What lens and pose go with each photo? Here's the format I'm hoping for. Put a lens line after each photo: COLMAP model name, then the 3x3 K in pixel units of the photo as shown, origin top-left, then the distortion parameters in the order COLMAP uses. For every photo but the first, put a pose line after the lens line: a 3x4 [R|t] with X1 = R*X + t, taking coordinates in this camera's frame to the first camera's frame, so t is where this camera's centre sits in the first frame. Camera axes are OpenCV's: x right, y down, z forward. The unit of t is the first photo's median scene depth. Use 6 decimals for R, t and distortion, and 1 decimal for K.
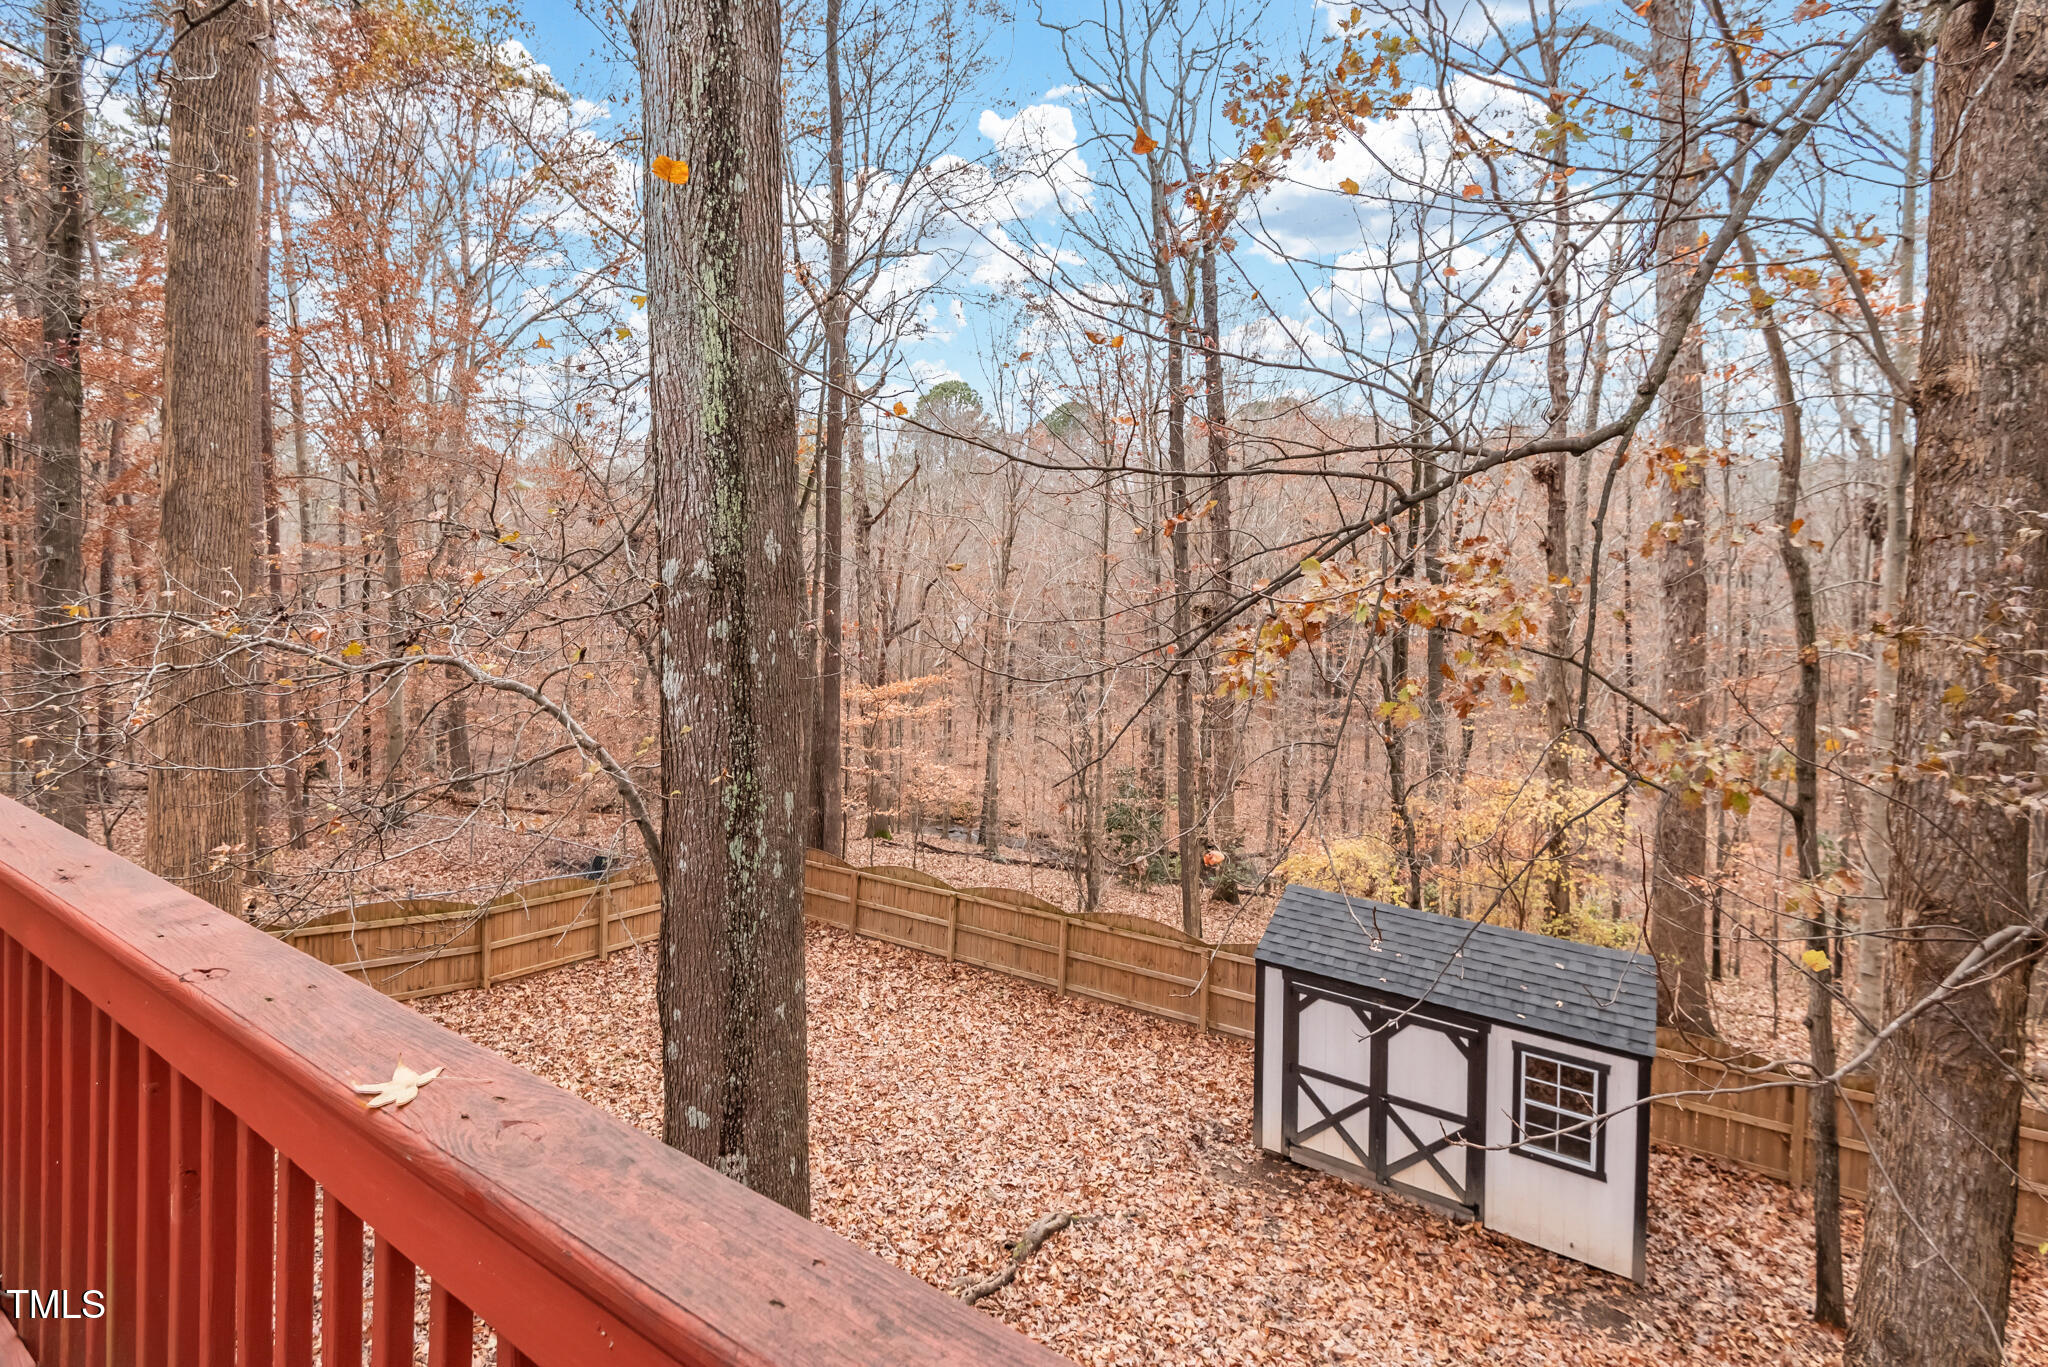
lens RADIAL K [[1014.2, 0, 1019.5], [0, 1014.2, 606.5], [0, 0, 1]] dist [0.040177, -0.025593]
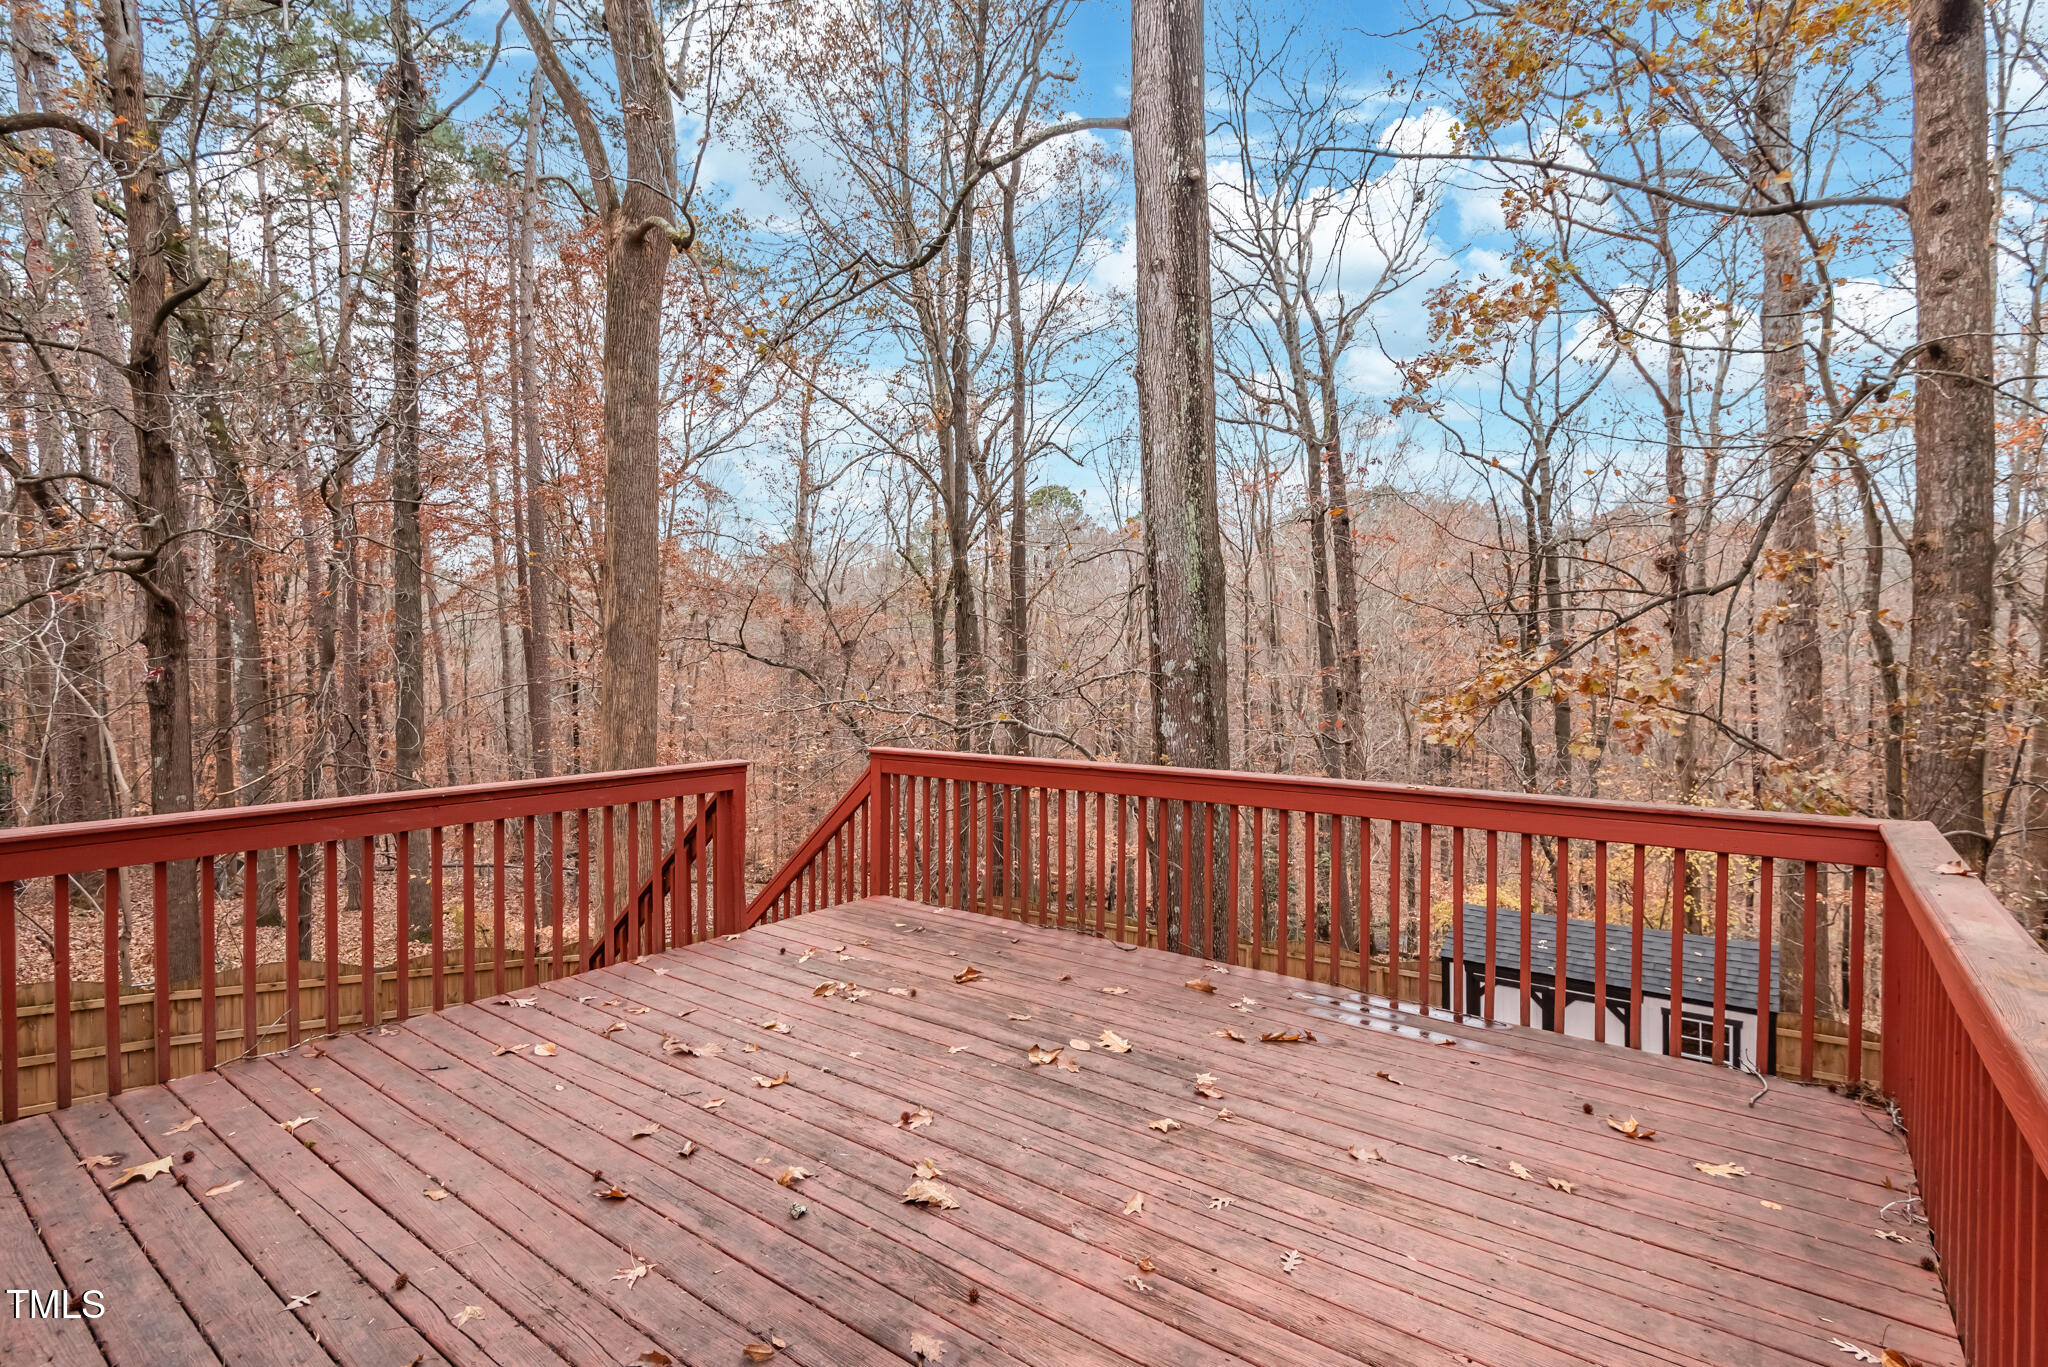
lens RADIAL K [[925.6, 0, 1020.9], [0, 925.6, 687.7], [0, 0, 1]] dist [0.035215, -0.019453]
pose [[0.991747, -0.027538, -0.125219, -0.163784], [0.026383, 0.999593, -0.010875, 0.005685], [0.125468, 0.007482, 0.992069, -0.285264]]
